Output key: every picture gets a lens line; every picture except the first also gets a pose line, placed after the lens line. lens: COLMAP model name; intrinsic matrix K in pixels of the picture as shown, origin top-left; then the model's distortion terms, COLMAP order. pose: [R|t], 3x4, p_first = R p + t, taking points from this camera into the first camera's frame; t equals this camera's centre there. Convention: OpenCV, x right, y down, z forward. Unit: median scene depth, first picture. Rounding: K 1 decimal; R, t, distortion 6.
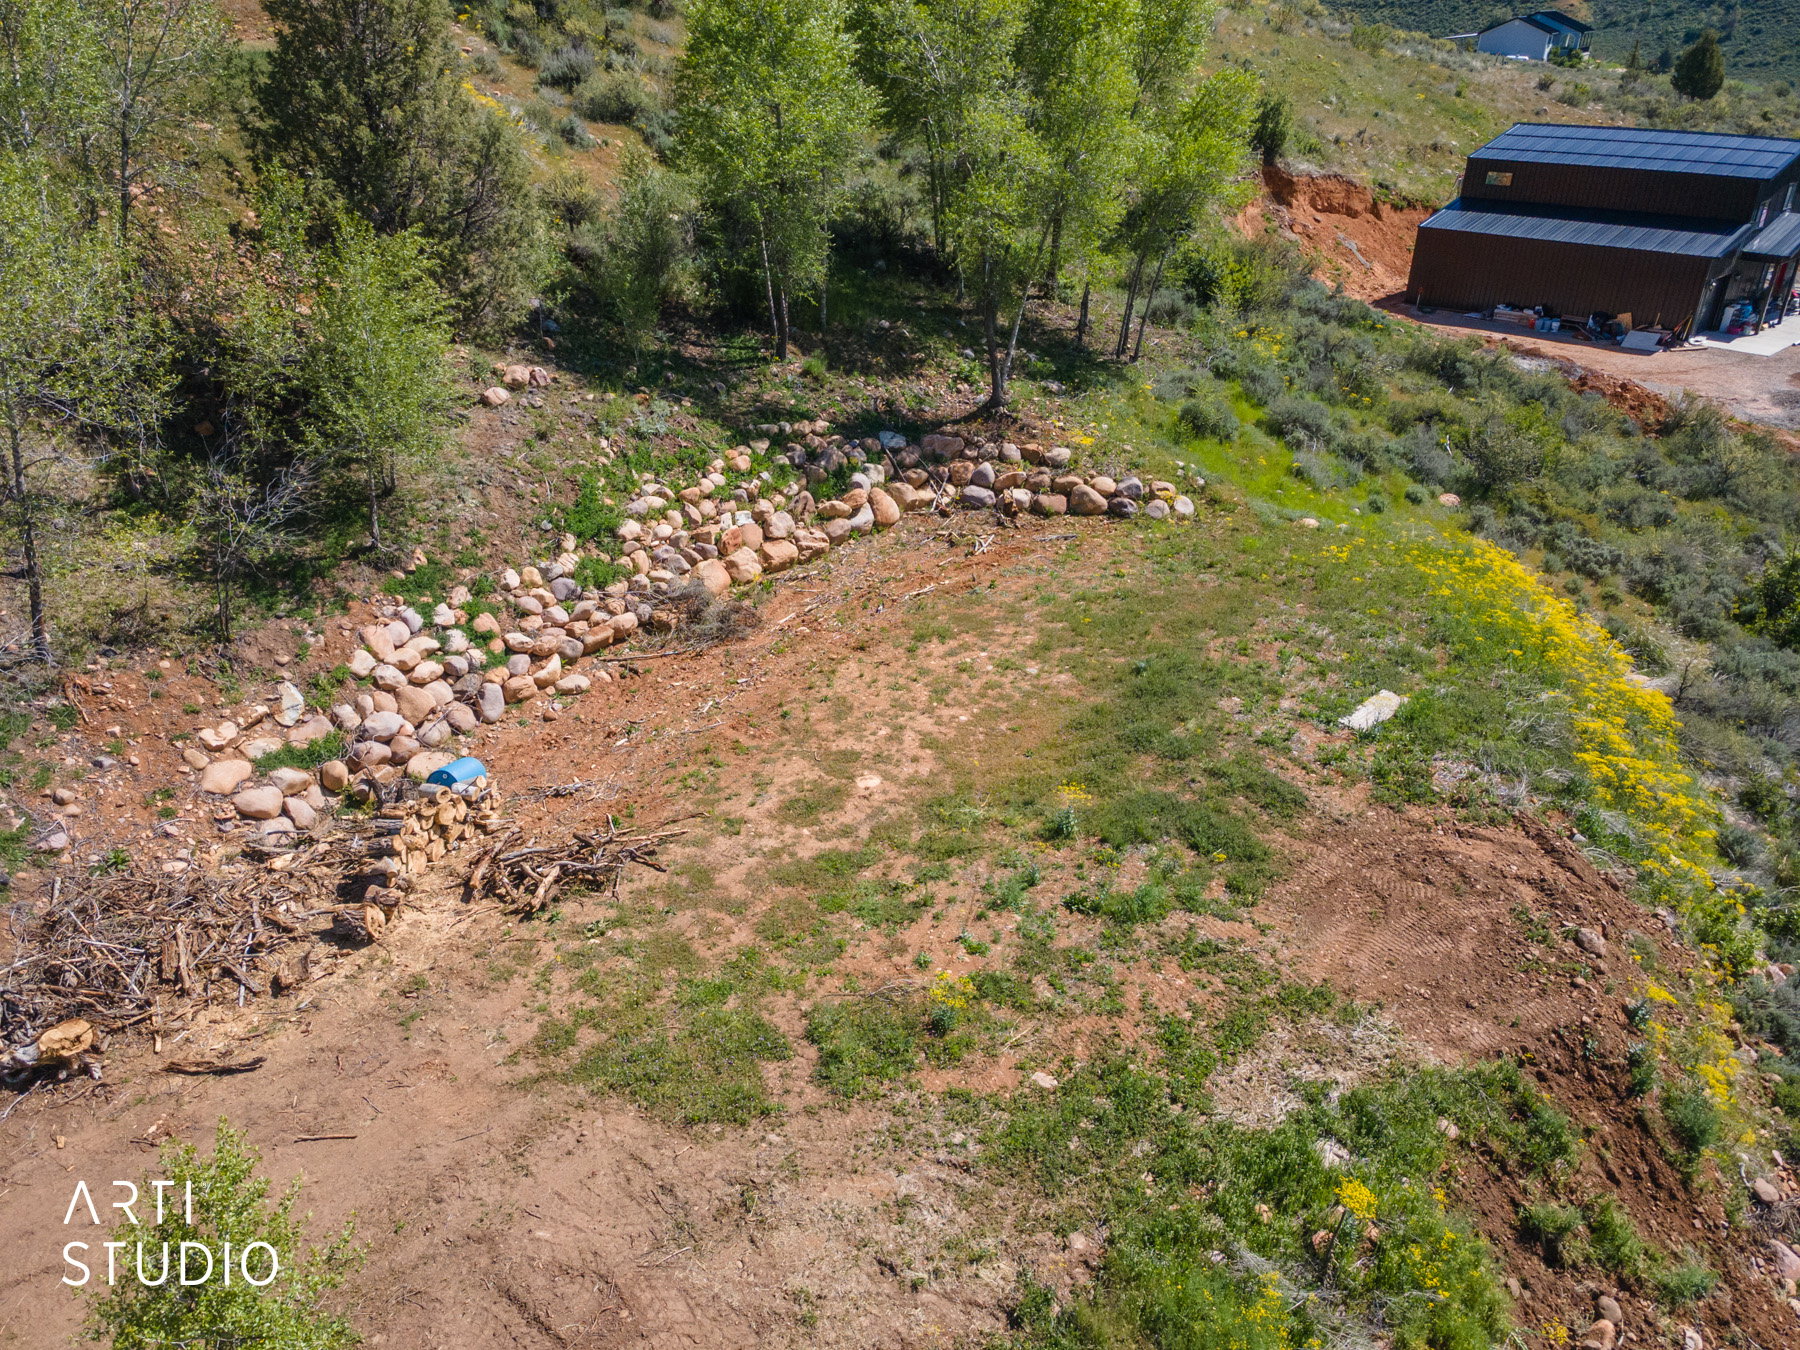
lens RADIAL K [[1315.7, 0, 884.5], [0, 1315.7, 666.1], [0, 0, 1]] dist [0.026128, 0.046523]
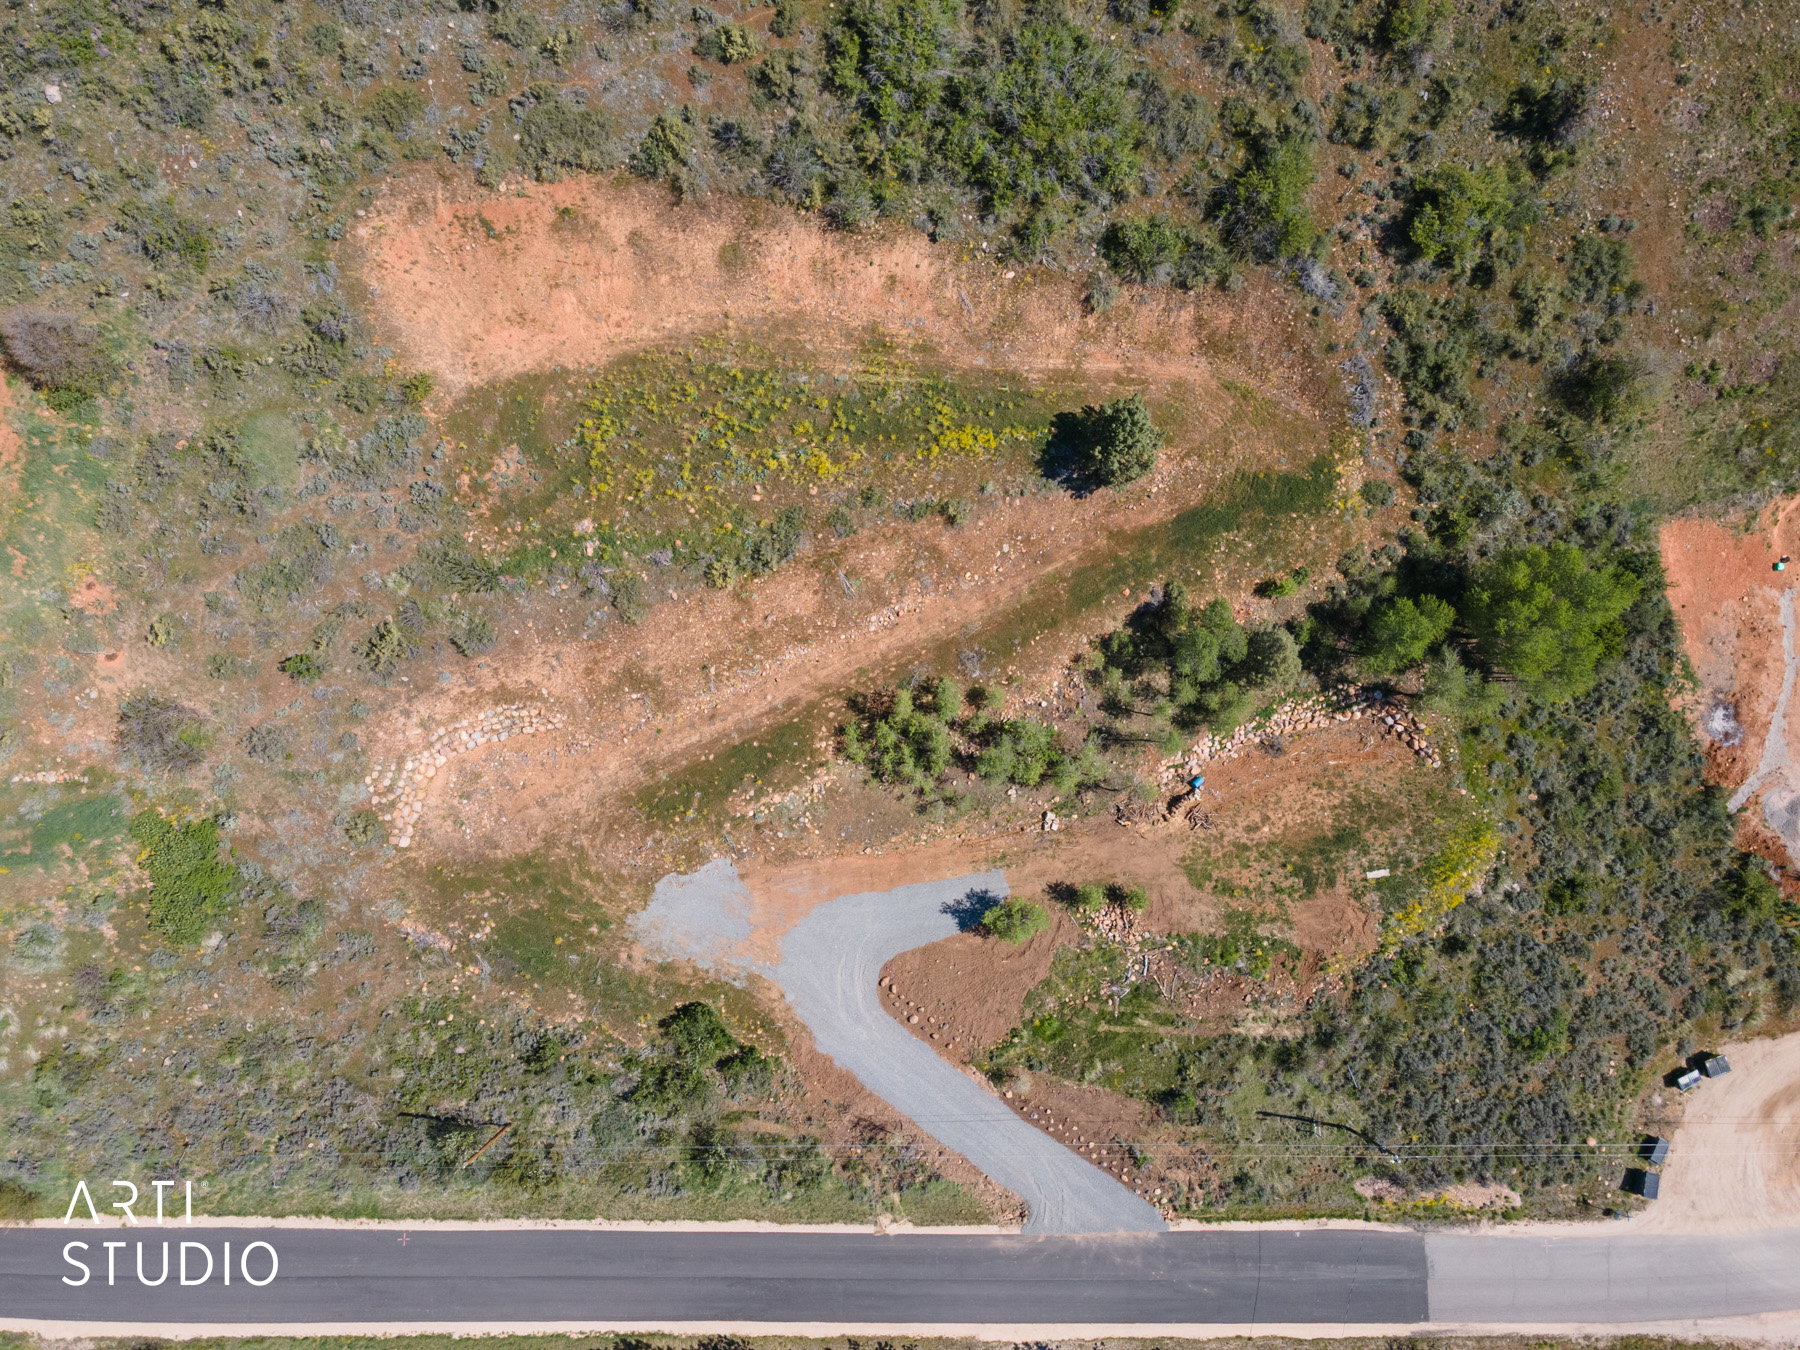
lens RADIAL K [[1318.5, 0, 882.8], [0, 1318.5, 665.6], [0, 0, 1]] dist [0.014729, 0.063538]
pose [[0.781751, 0.617349, -0.088011, -0.701974], [-0.287847, 0.482442, 0.827281, -2.542785], [0.553181, -0.621394, 0.554852, -1.412195]]
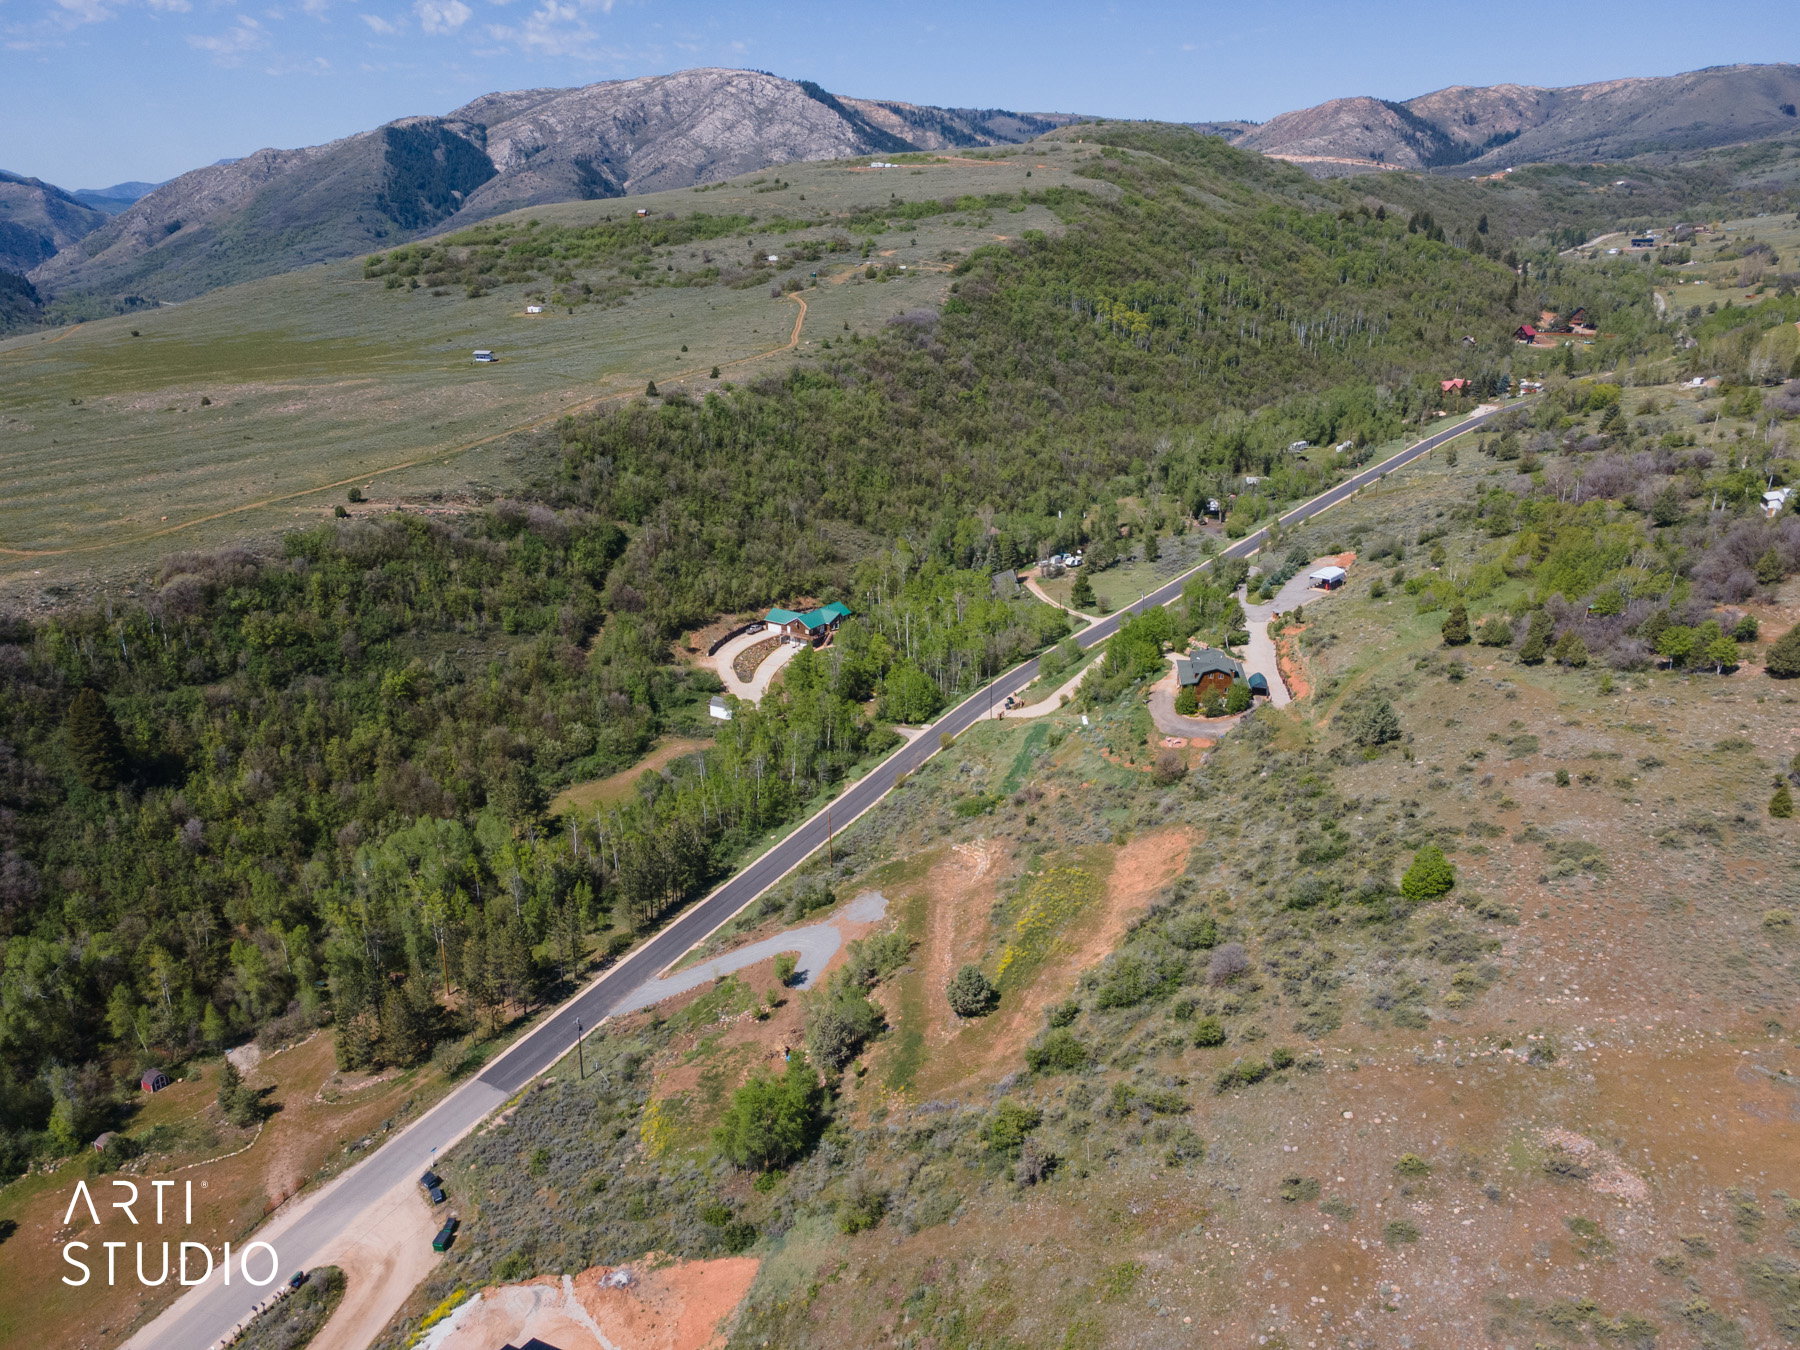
lens RADIAL K [[1315.7, 0, 884.5], [0, 1315.7, 666.1], [0, 0, 1]] dist [0.026128, 0.046523]
pose [[-0.927924, 0.106624, -0.357195, 1.274270], [-0.181165, 0.708455, 0.682108, -5.114701], [0.325785, 0.697655, -0.638076, 3.233448]]
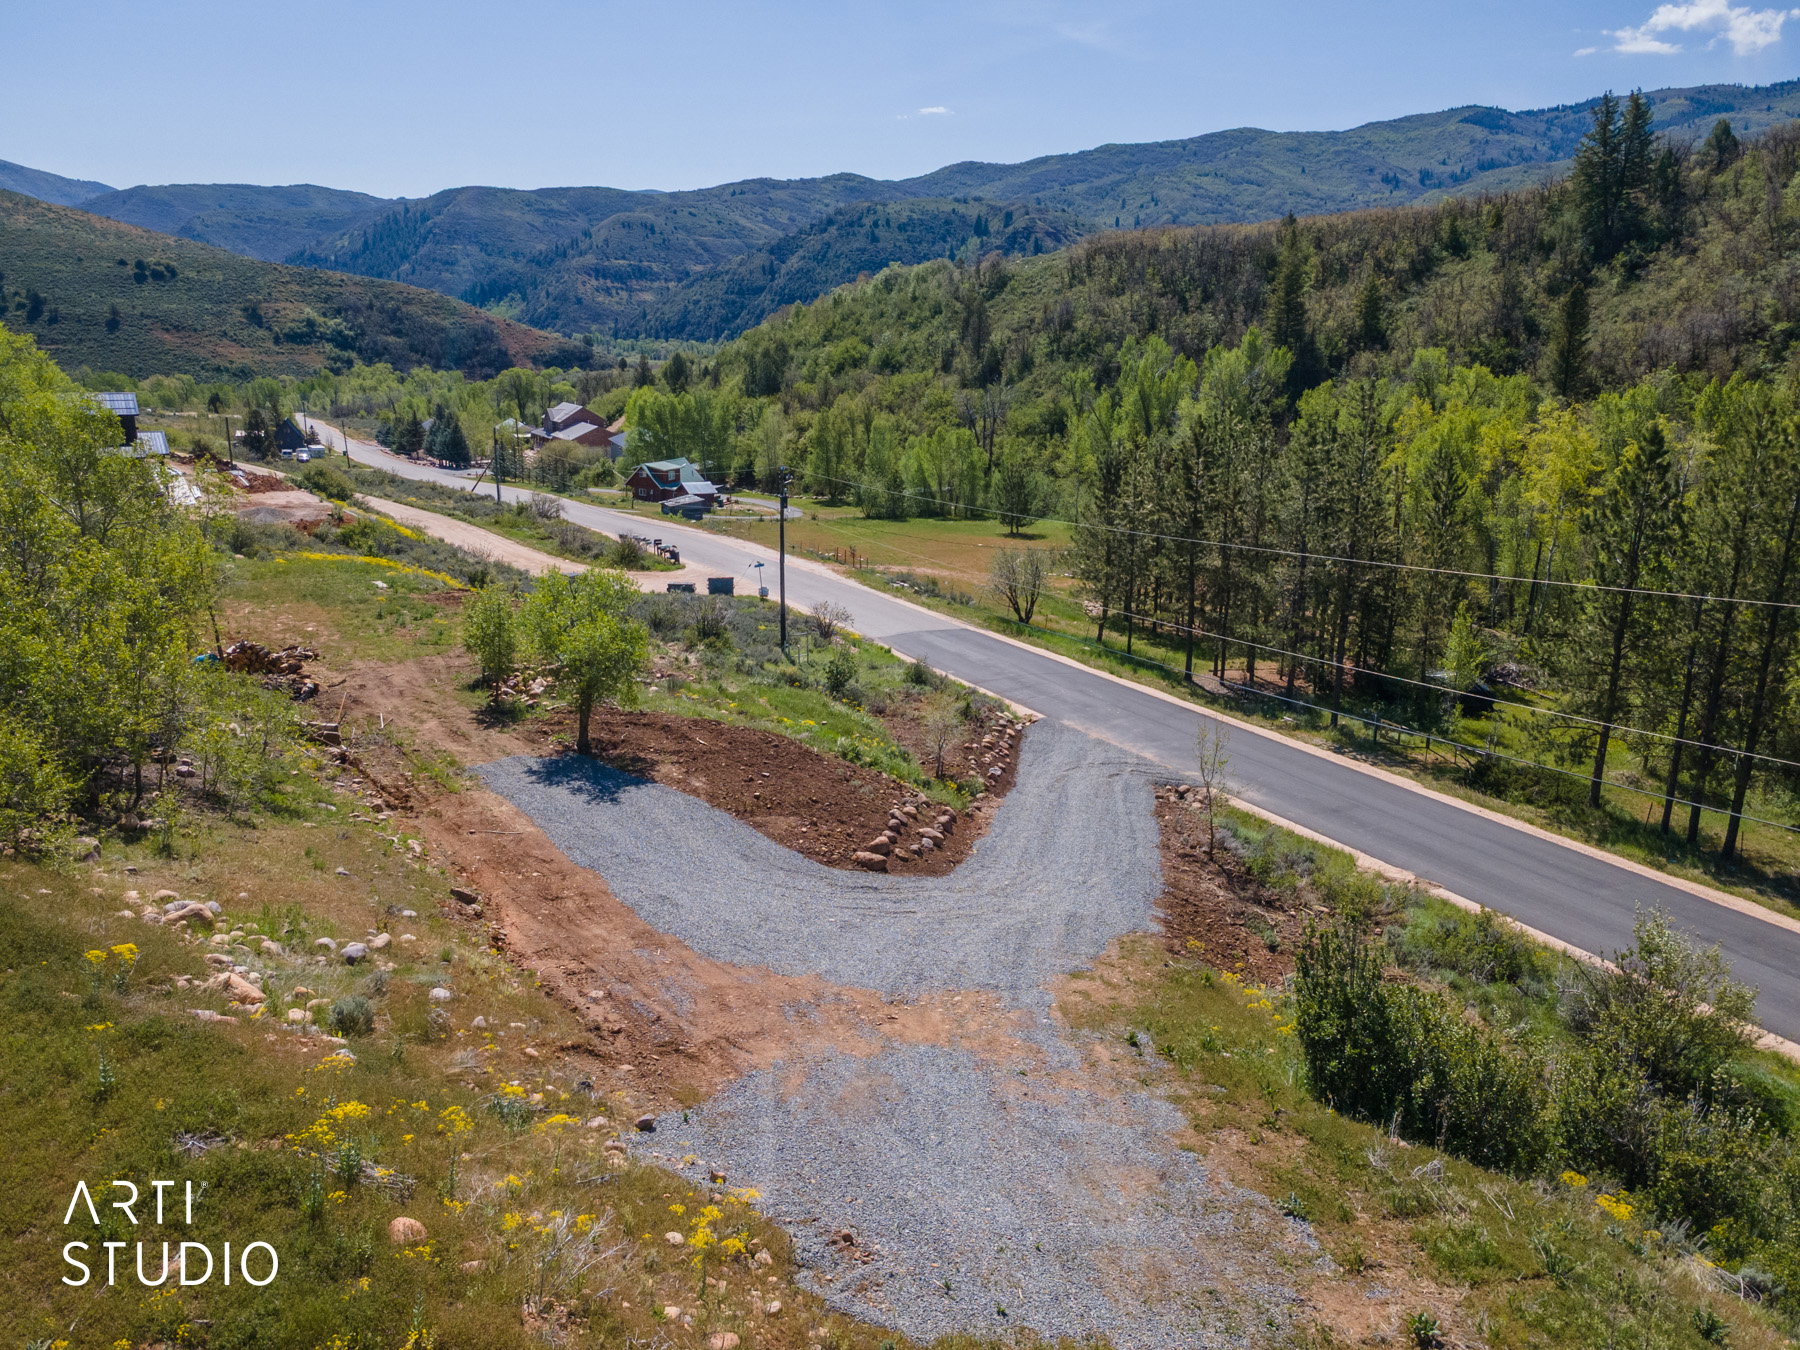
lens RADIAL K [[1315.7, 0, 884.5], [0, 1315.7, 666.1], [0, 0, 1]] dist [0.026128, 0.046523]
pose [[0.234283, -0.267160, 0.934739, -1.433708], [0.431420, 0.890209, 0.146302, 0.171157], [-0.871200, 0.368989, 0.323819, -0.520833]]
